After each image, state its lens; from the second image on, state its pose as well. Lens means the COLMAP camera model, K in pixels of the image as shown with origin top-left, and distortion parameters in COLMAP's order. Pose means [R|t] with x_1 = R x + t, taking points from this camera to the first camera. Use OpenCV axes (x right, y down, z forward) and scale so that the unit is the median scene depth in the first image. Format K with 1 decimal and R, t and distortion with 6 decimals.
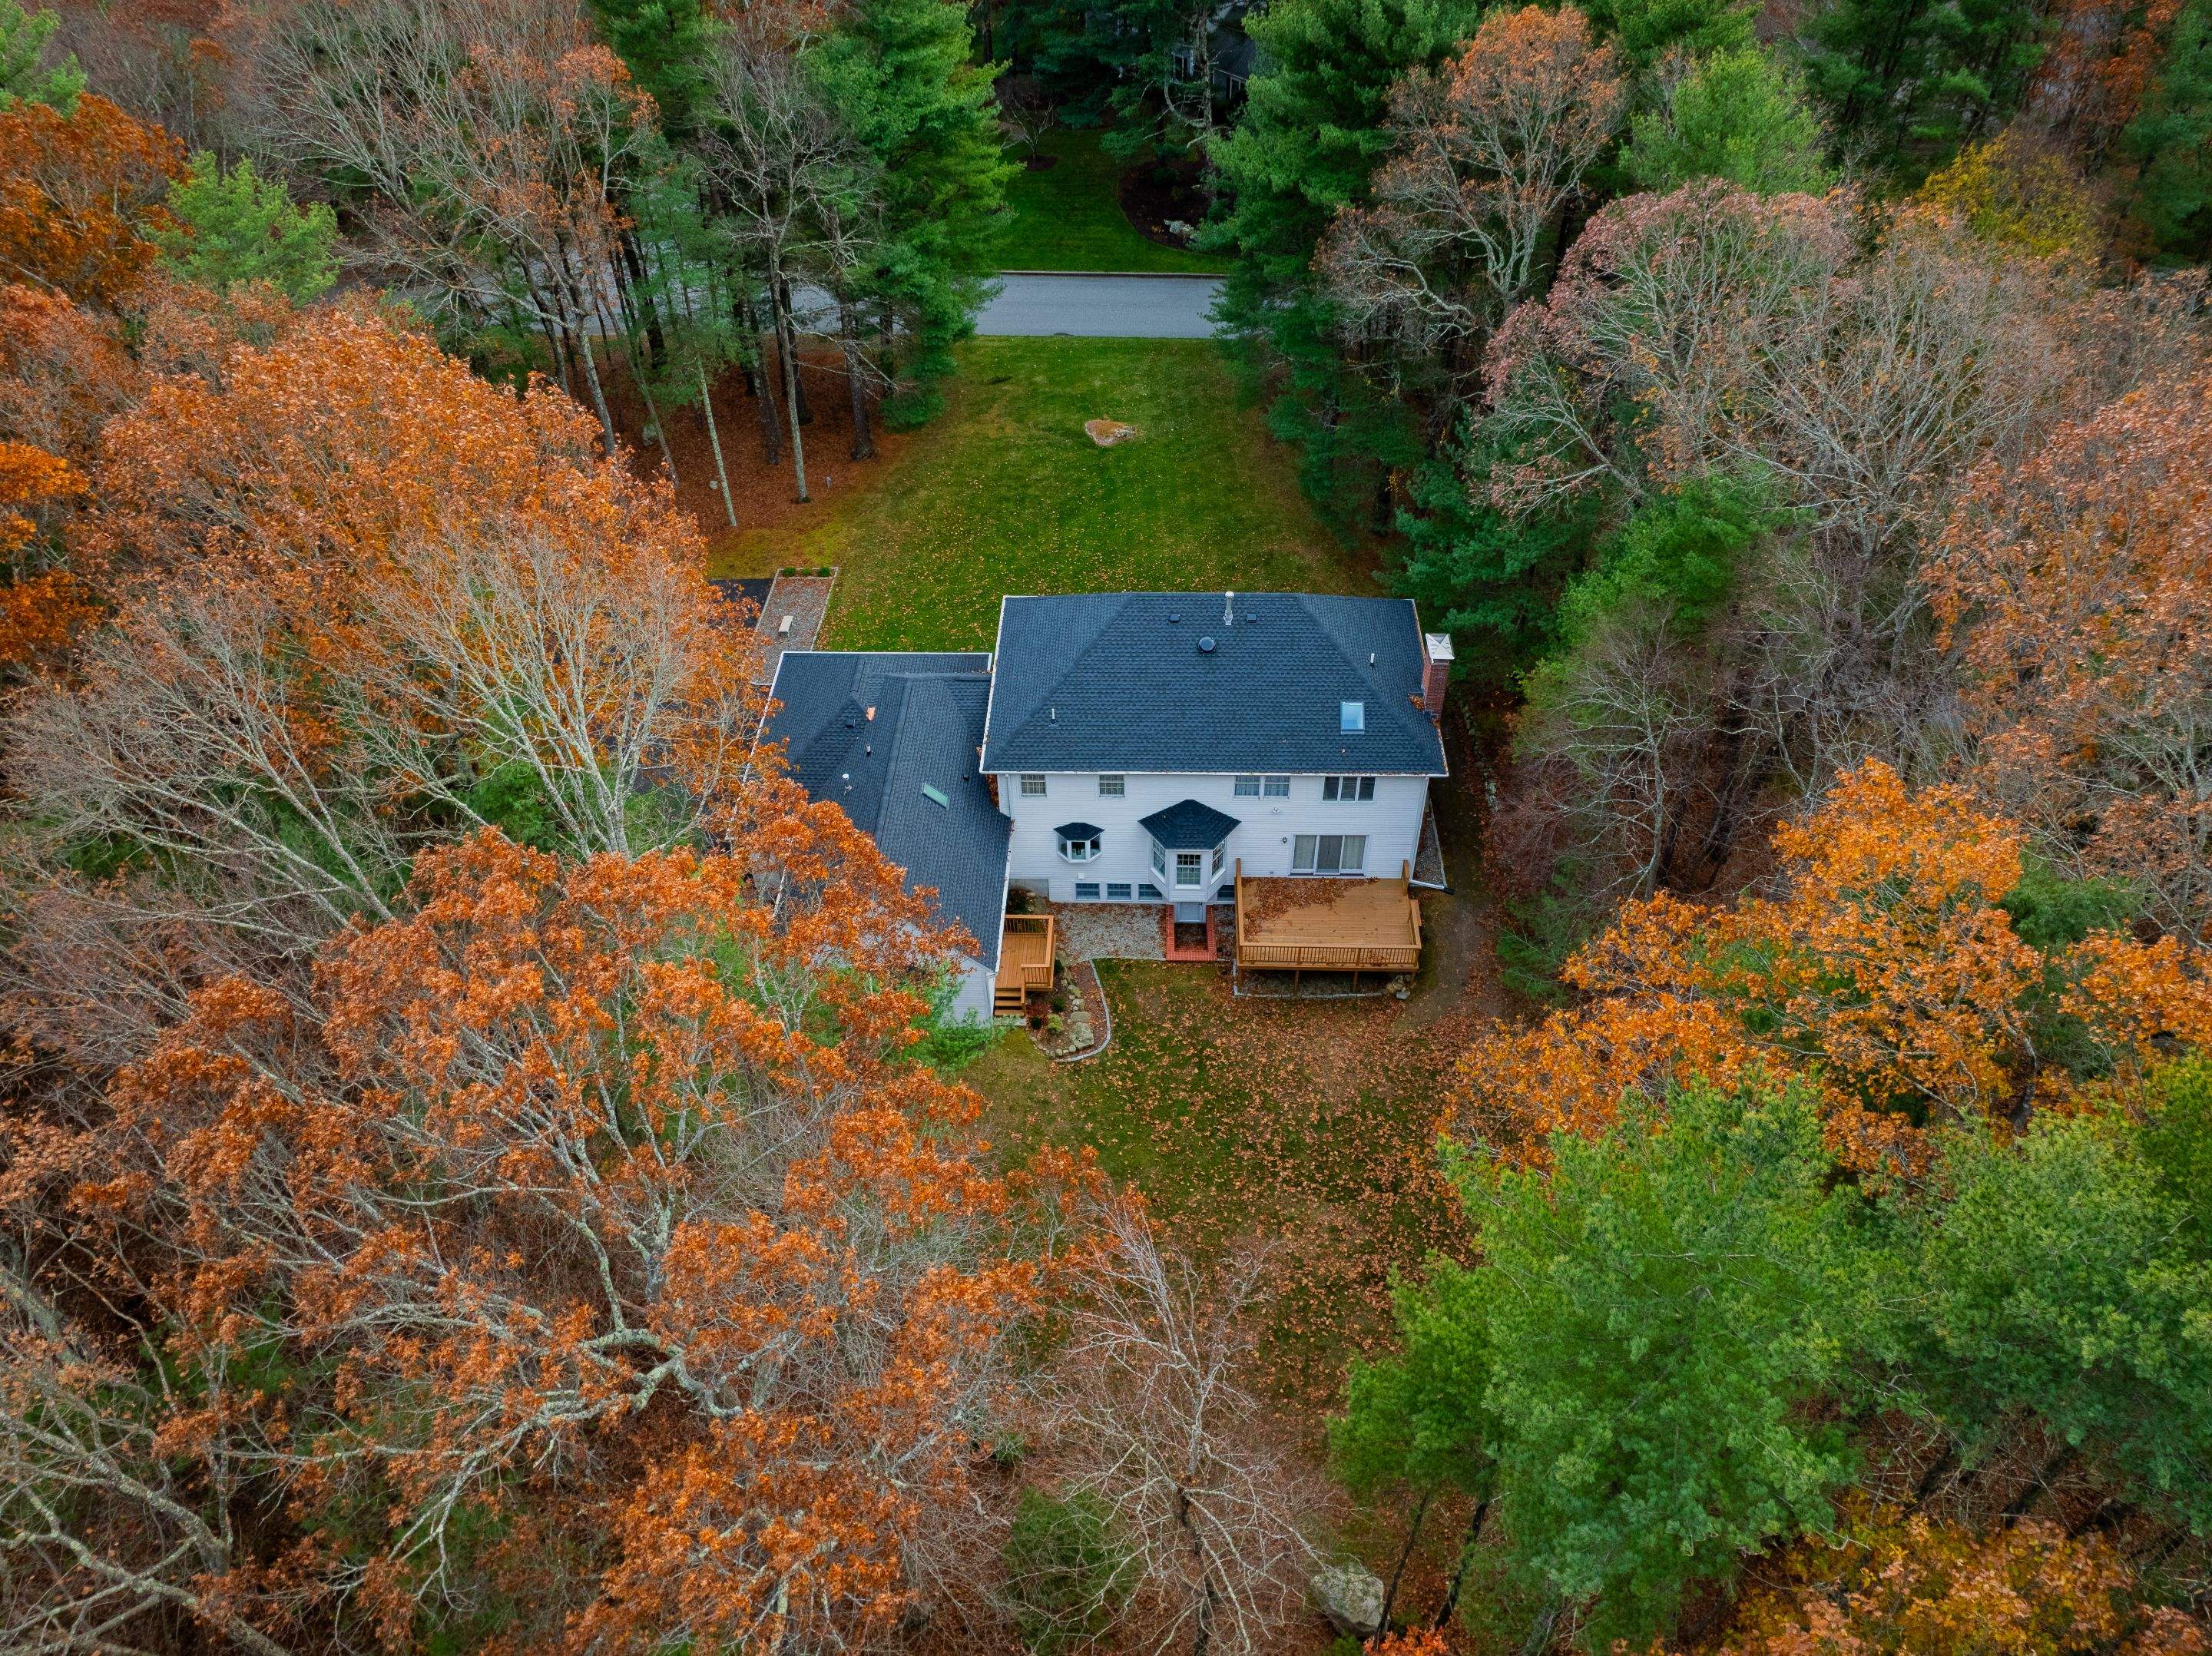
lens RADIAL K [[1521.1, 0, 1123.6], [0, 1521.1, 837.8], [0, 0, 1]] dist [-0.000742, -0.000076]
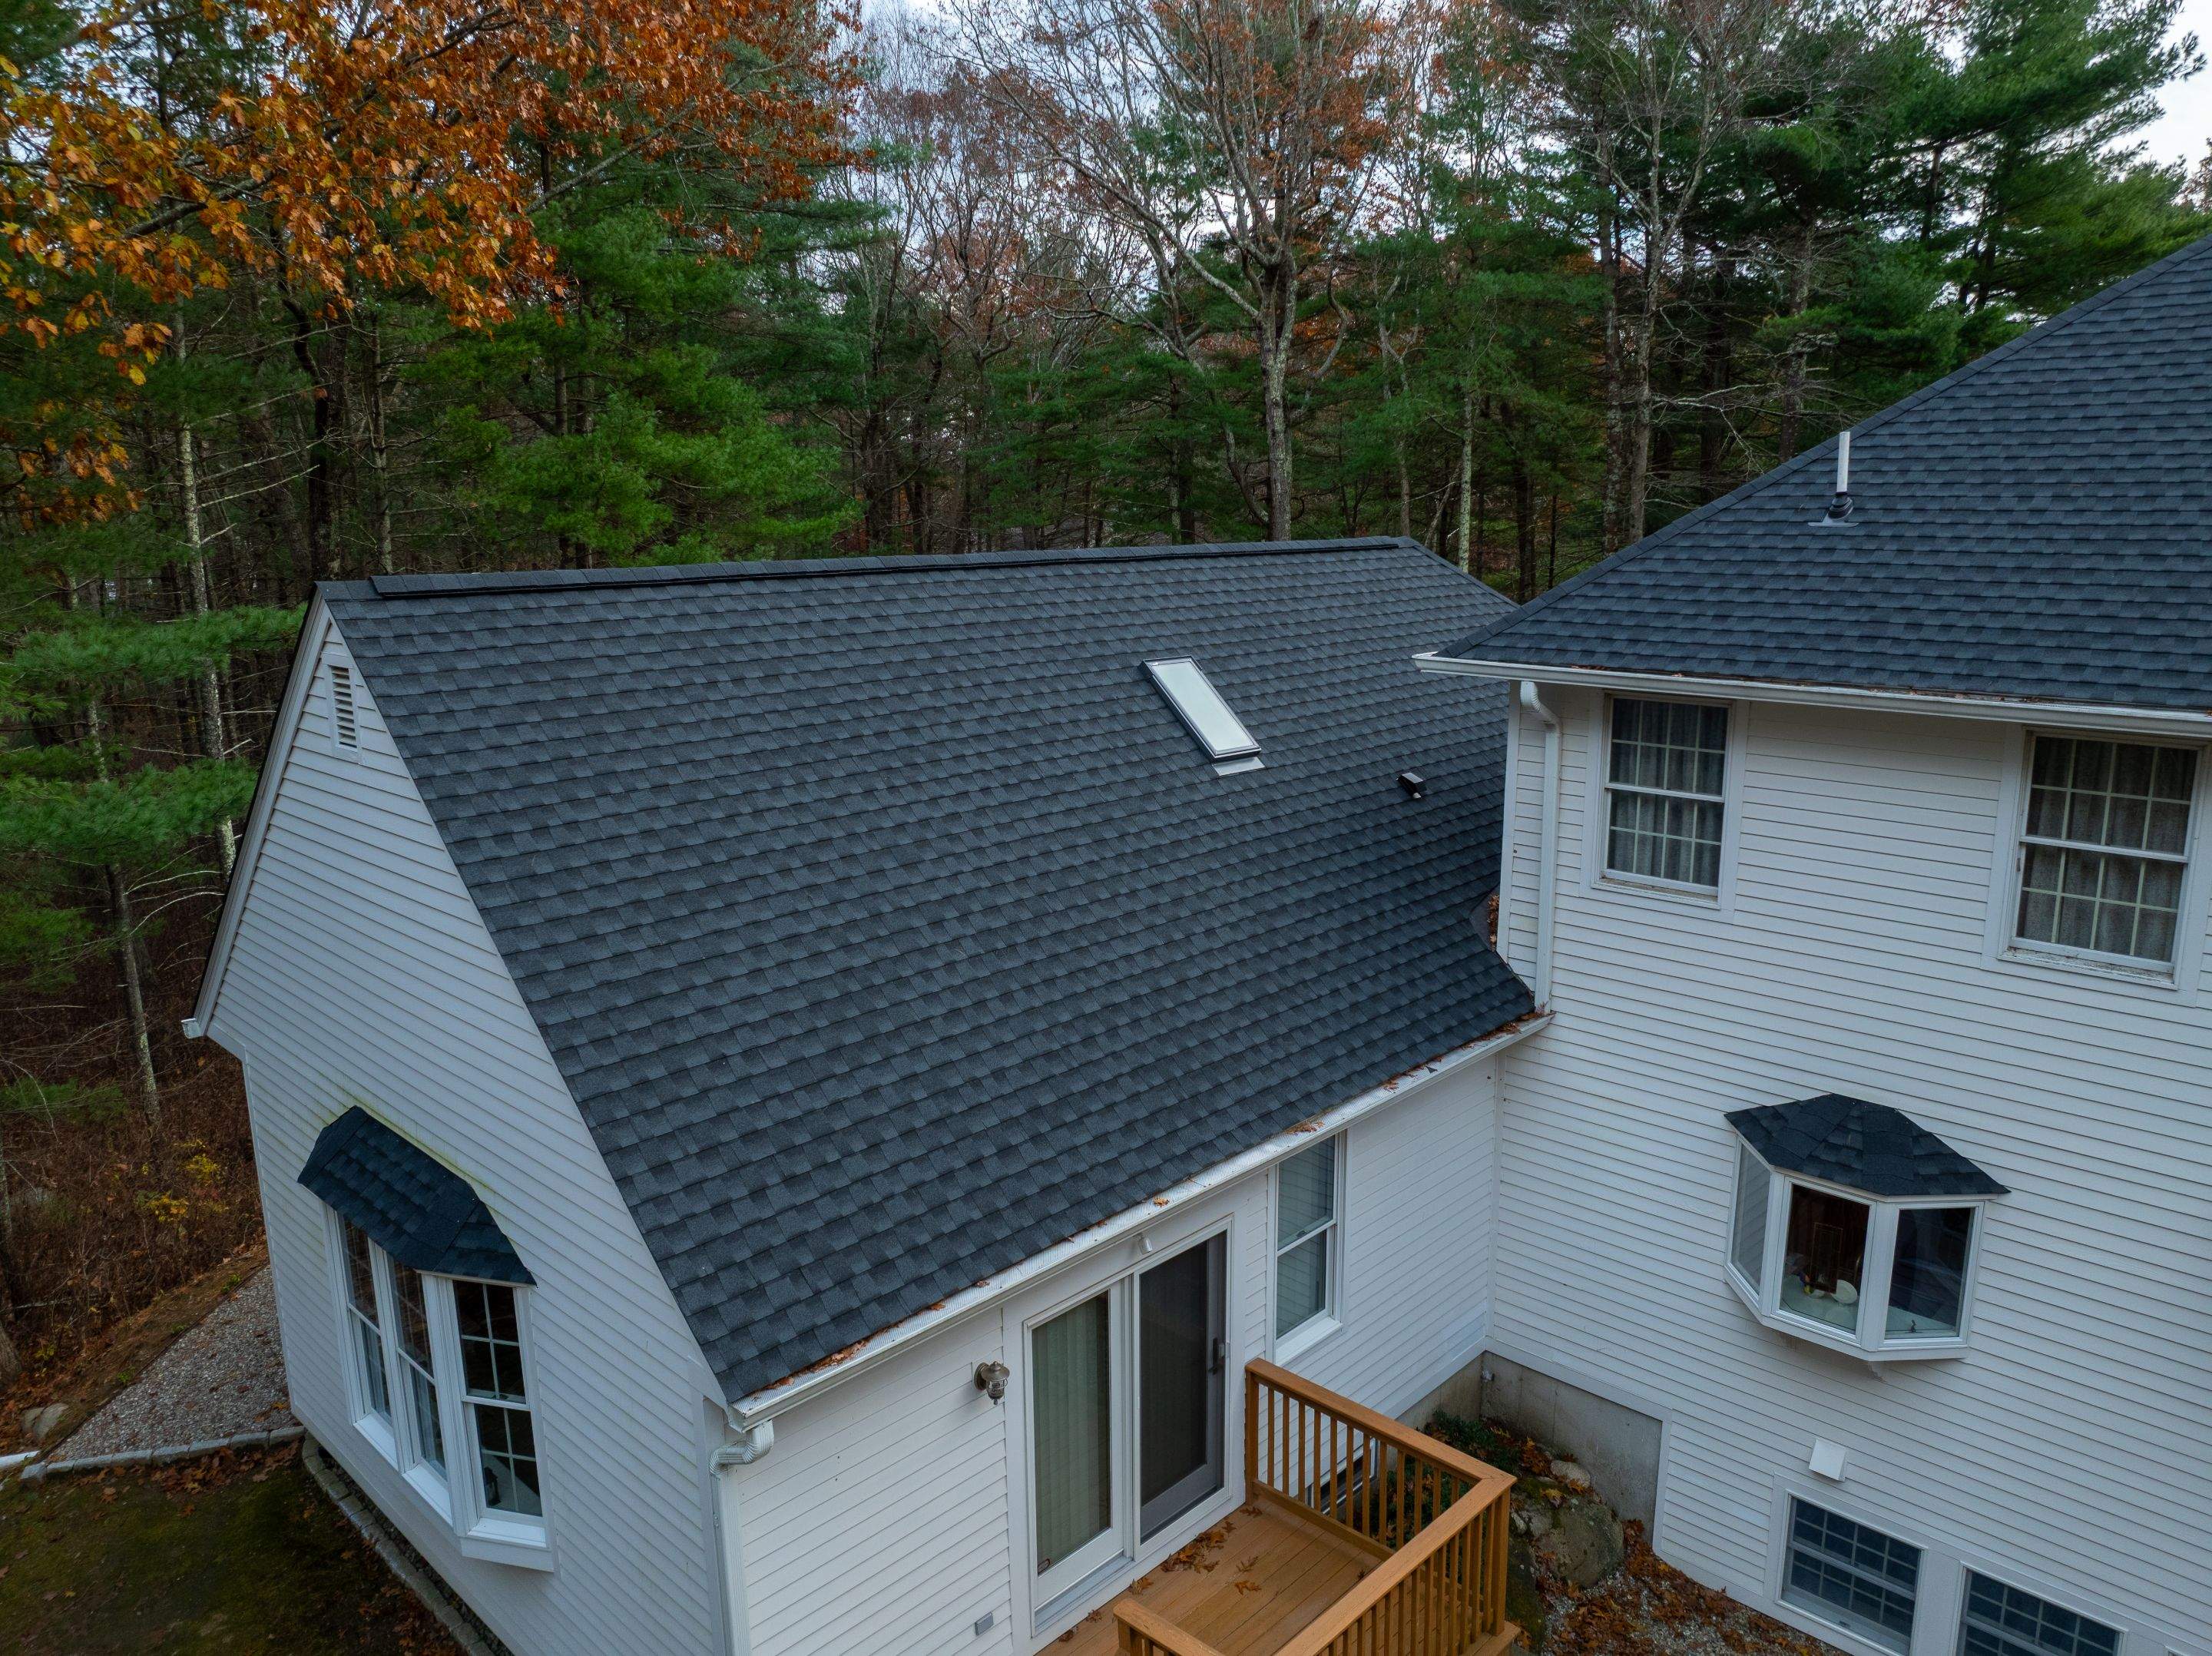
lens RADIAL K [[1554.4, 0, 1112.4], [0, 1554.4, 827.3], [0, 0, 1]] dist [-0.027032, -0.005040]
pose [[0.739544, 0.137880, -0.658836, 0.022806], [-0.459096, 0.819118, -0.343912, 0.070338], [0.492246, 0.556807, 0.669074, 0.815044]]
